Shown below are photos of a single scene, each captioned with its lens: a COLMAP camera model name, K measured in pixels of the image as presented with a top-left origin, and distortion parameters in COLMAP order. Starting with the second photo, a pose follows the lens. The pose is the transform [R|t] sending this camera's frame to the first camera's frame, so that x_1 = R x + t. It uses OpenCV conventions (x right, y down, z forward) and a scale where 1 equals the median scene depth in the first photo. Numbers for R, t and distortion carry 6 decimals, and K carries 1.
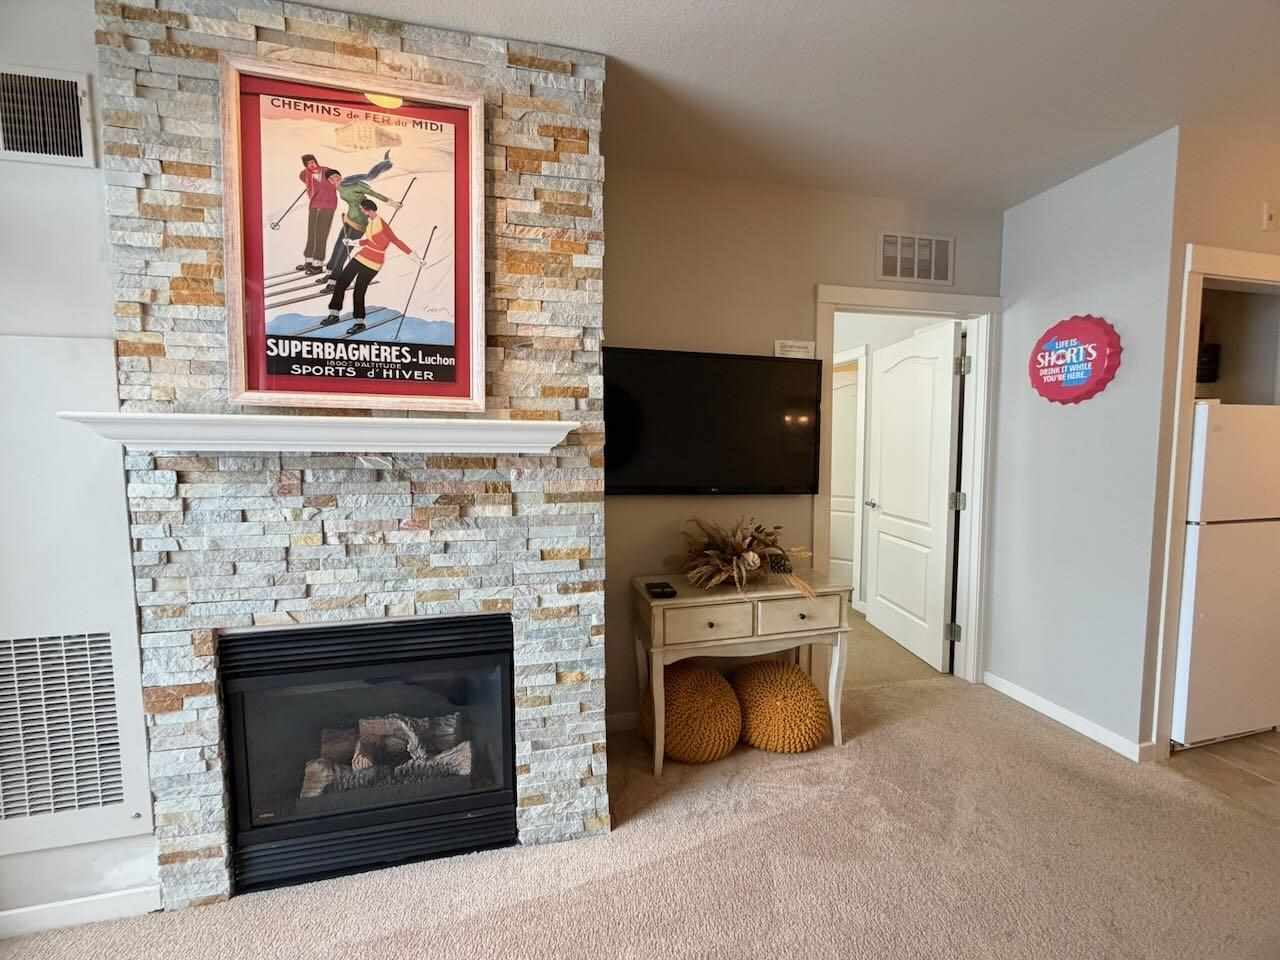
lens RADIAL K [[509.7, 0, 635.9], [0, 509.7, 480.1], [0, 0, 1]] dist [-0.000548, 0.000062]
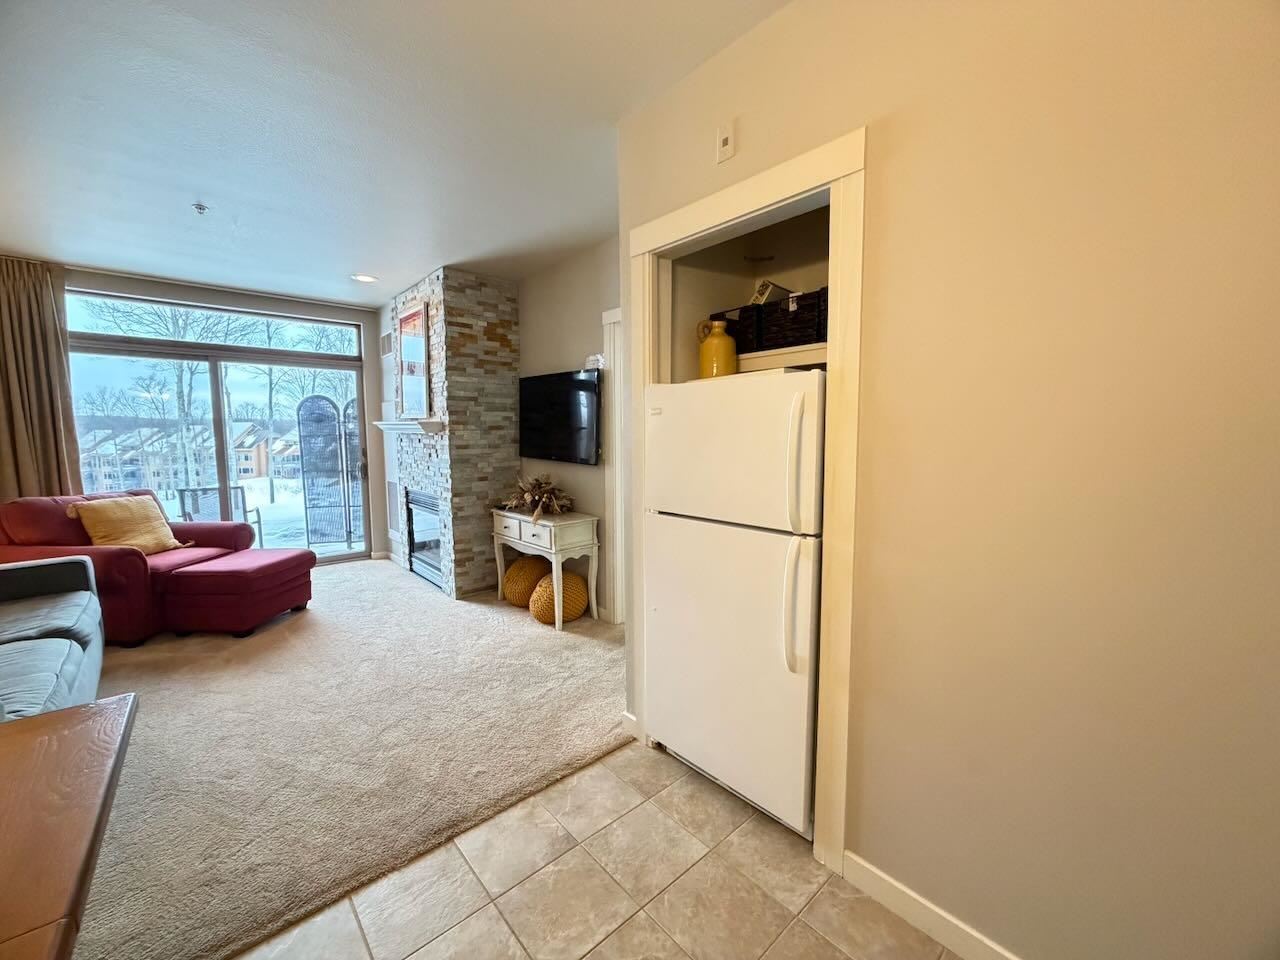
lens RADIAL K [[509.7, 0, 635.9], [0, 509.7, 480.1], [0, 0, 1]] dist [-0.000548, 0.000062]
pose [[0.474938, 0.083479, -0.876051, 2.626631], [-0.059338, 0.996263, 0.062765, -0.041919], [0.878017, 0.022173, 0.478116, 0.695332]]
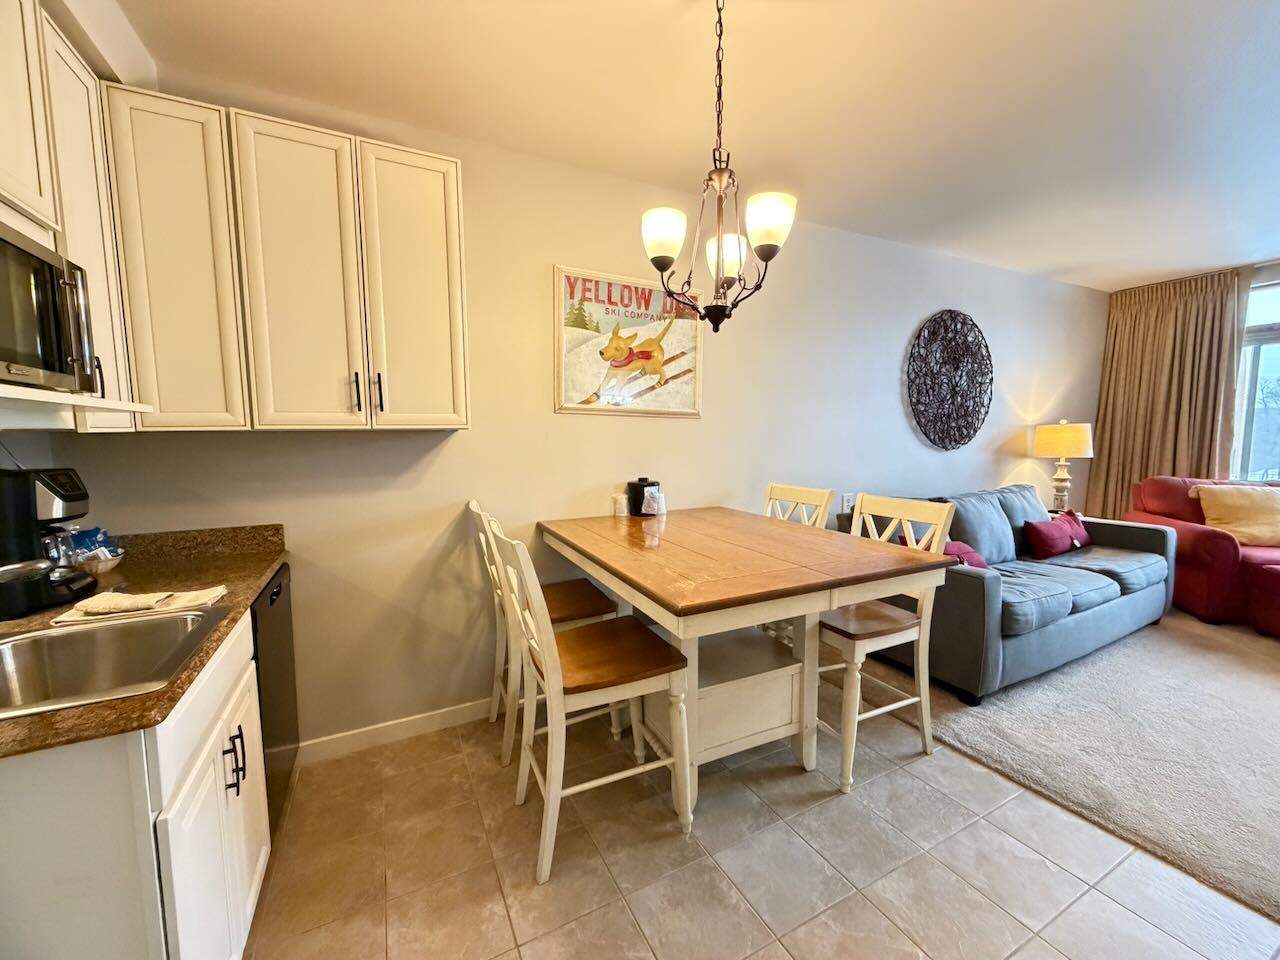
lens RADIAL K [[509.7, 0, 635.9], [0, 509.7, 480.1], [0, 0, 1]] dist [-0.000548, 0.000062]
pose [[-0.970698, 0.037224, -0.237404, 2.810696], [-0.000775, 0.987440, 0.157994, -0.077680], [0.240303, 0.153549, -0.958477, 1.333687]]
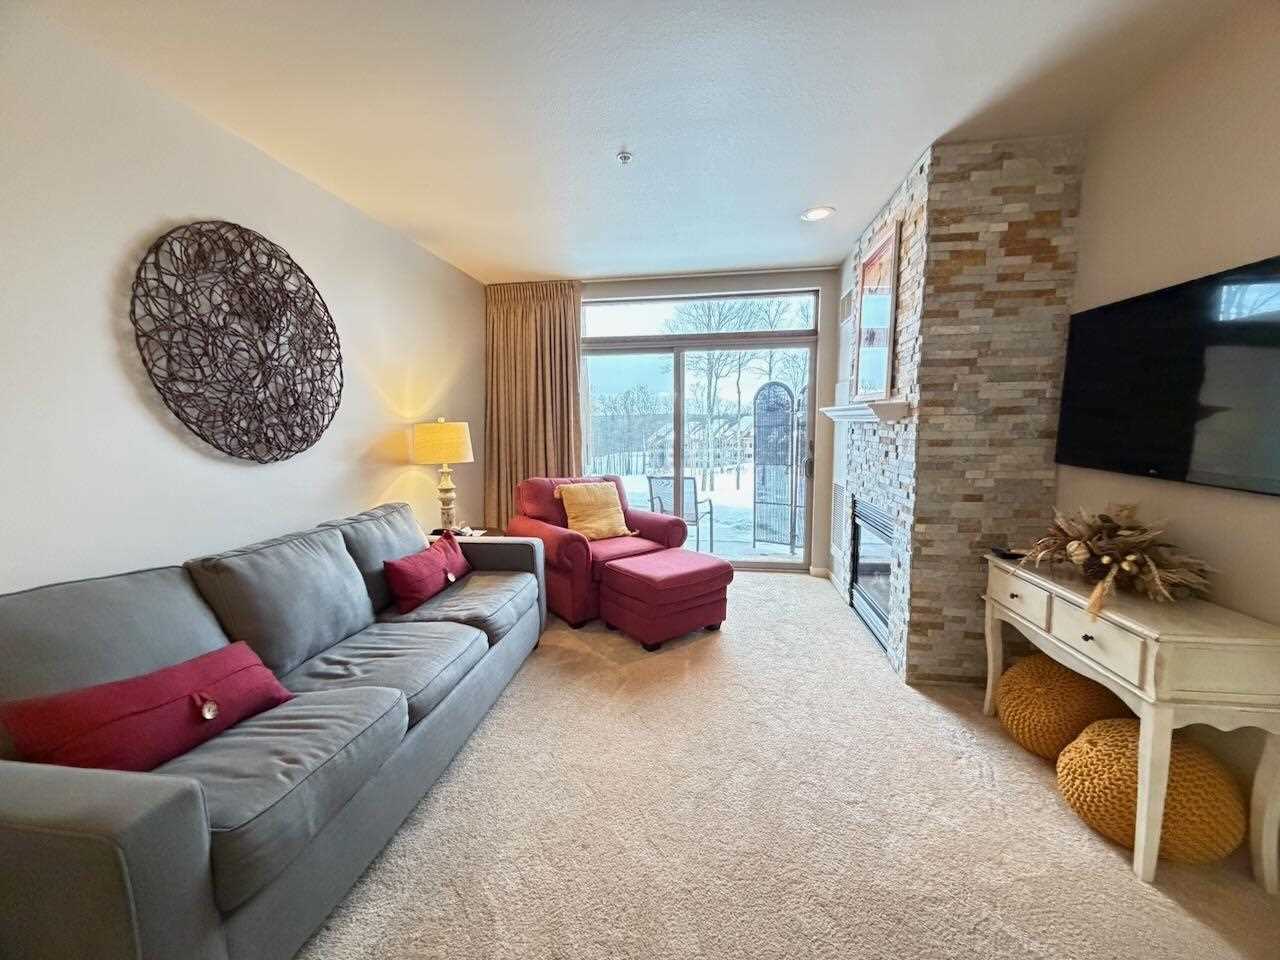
lens RADIAL K [[508.0, 0, 635.2], [0, 508.0, 480.3], [0, 0, 1]] dist [-0.001507, -0.000018]
pose [[-0.374237, 0.104086, -0.921473, 1.731411], [-0.054483, 0.989497, 0.133897, -0.039923], [0.925731, 0.100313, -0.364635, 0.868672]]
